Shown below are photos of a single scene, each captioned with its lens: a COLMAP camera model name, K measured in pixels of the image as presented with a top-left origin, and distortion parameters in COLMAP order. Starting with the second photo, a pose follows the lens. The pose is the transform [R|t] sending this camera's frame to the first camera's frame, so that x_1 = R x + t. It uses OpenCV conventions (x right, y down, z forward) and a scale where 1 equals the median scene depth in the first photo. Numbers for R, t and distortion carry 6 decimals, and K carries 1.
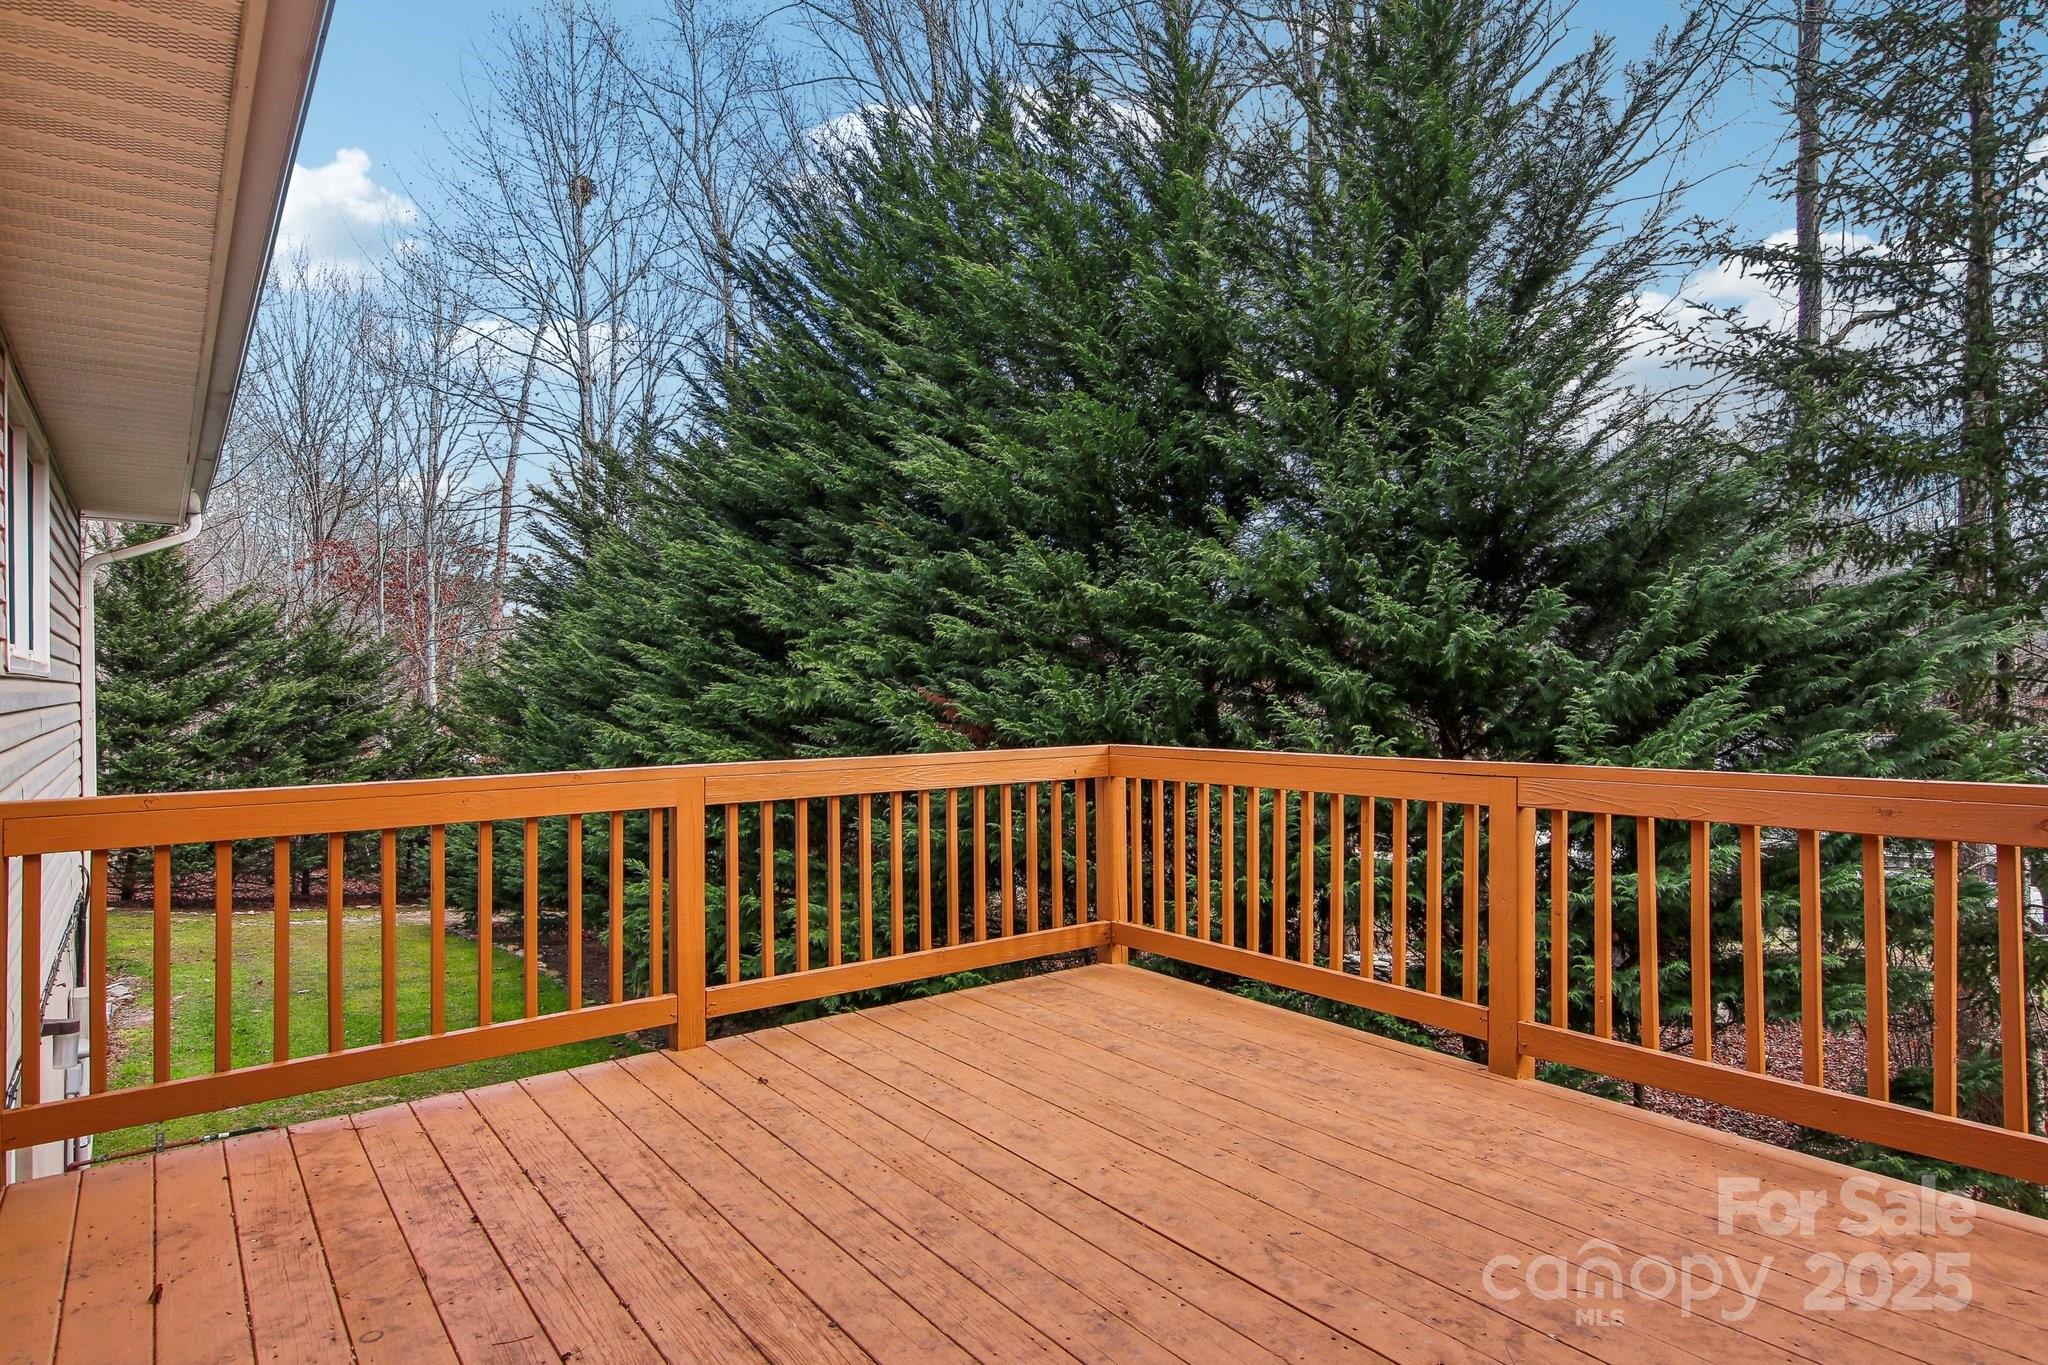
lens RADIAL K [[1140.3, 0, 1025.4], [0, 1140.3, 674.4], [0, 0, 1]] dist [-0.000345, -0.014006]
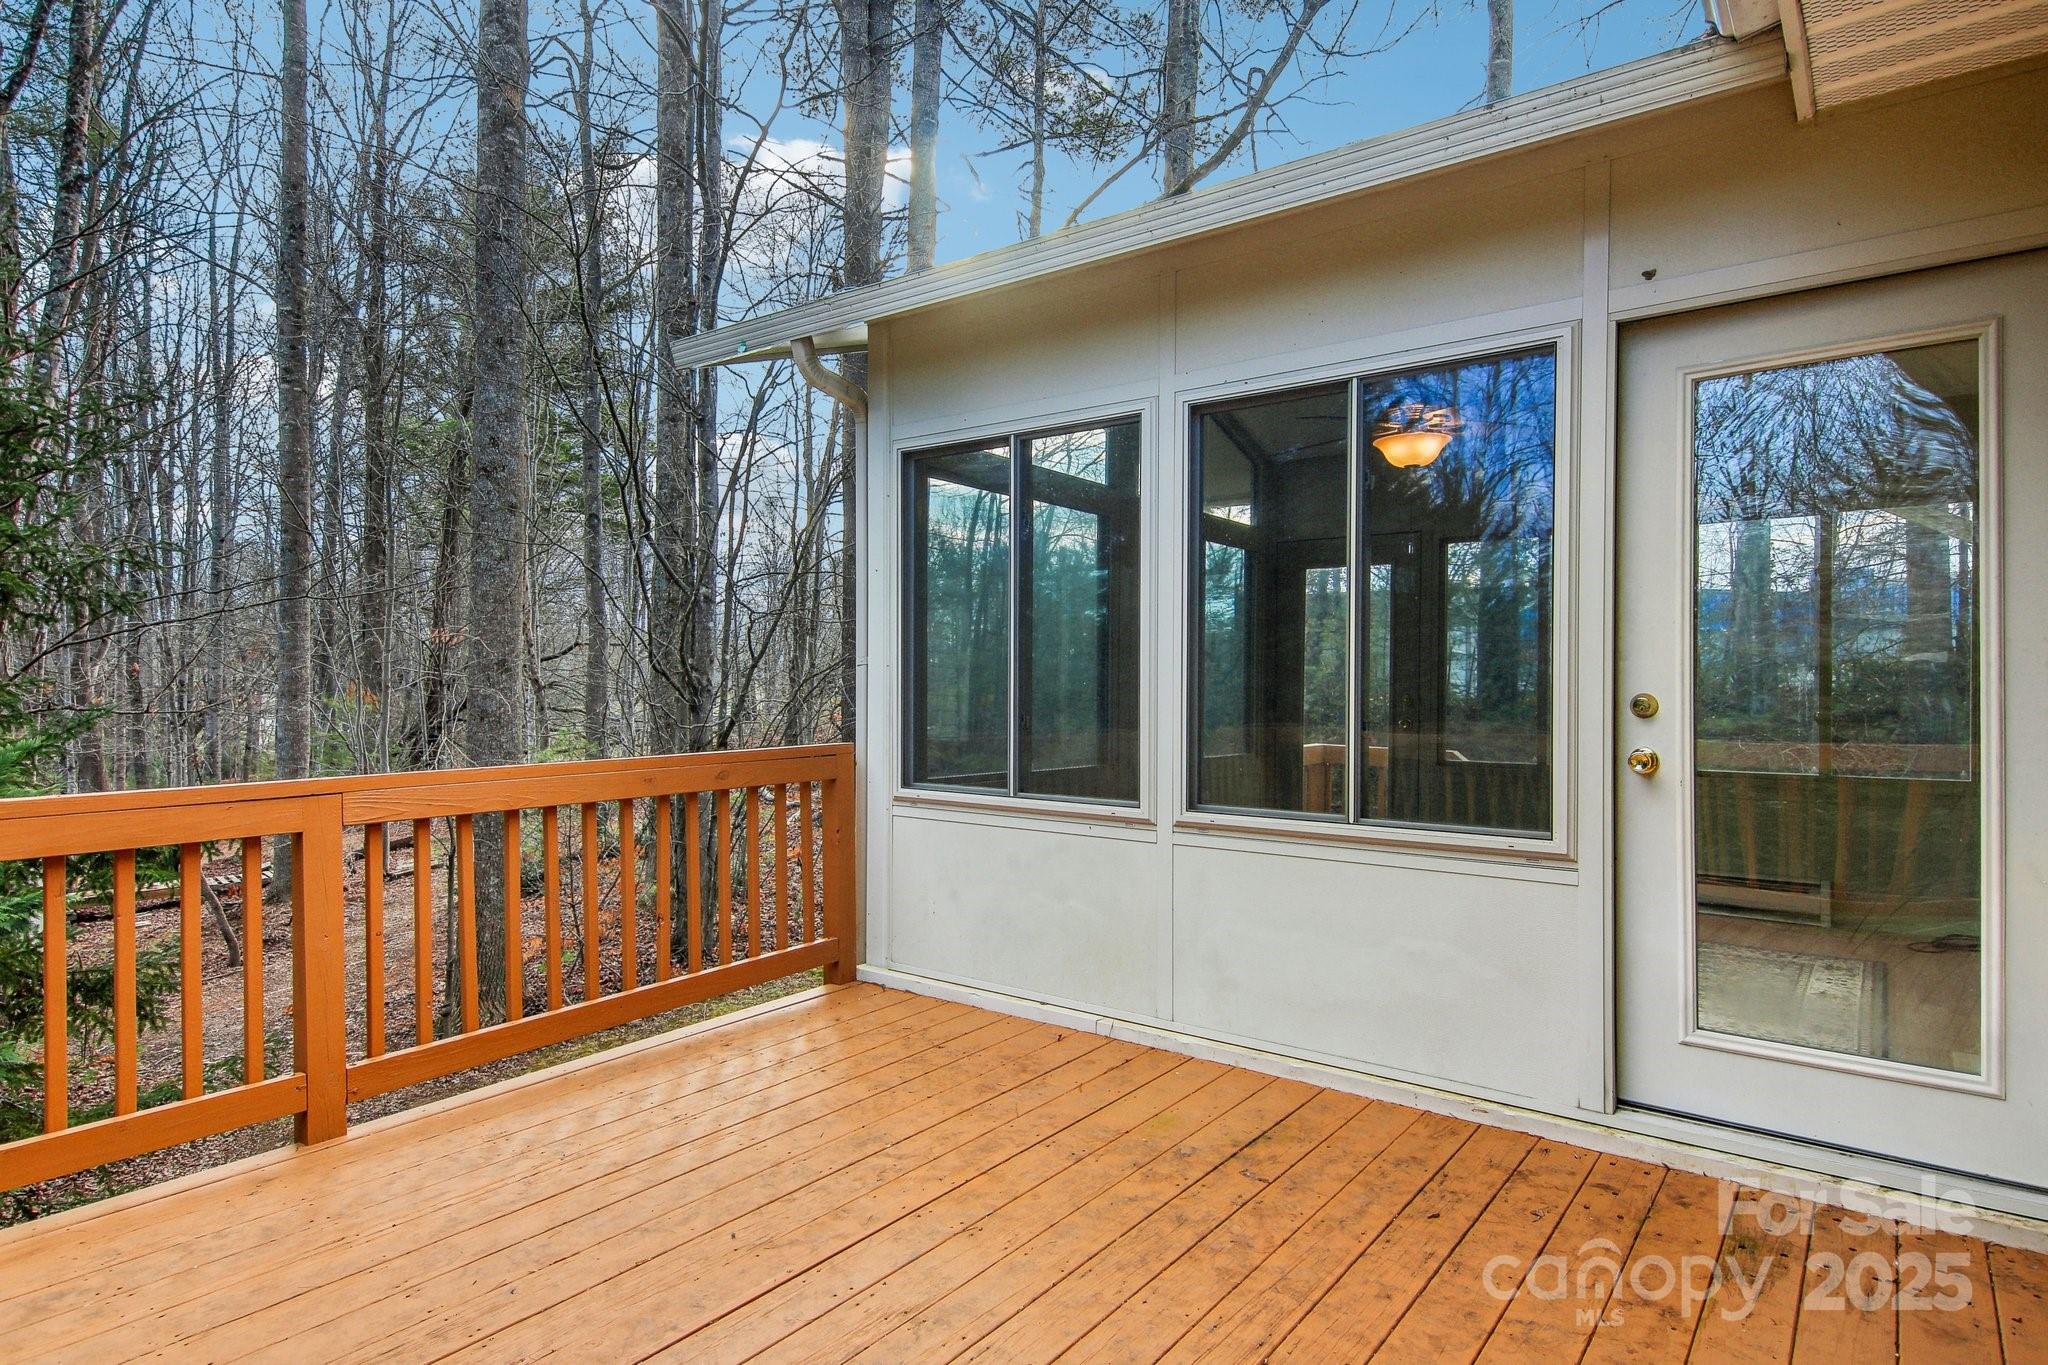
lens RADIAL K [[1140.3, 0, 1024.2], [0, 1140.3, 683.8], [0, 0, 1]] dist [-0.000345, -0.014006]
pose [[-0.267636, 0.002863, 0.963516, -0.685883], [0.005718, 0.999983, -0.001383, 0.013206], [-0.963503, 0.005140, -0.267648, 0.893351]]
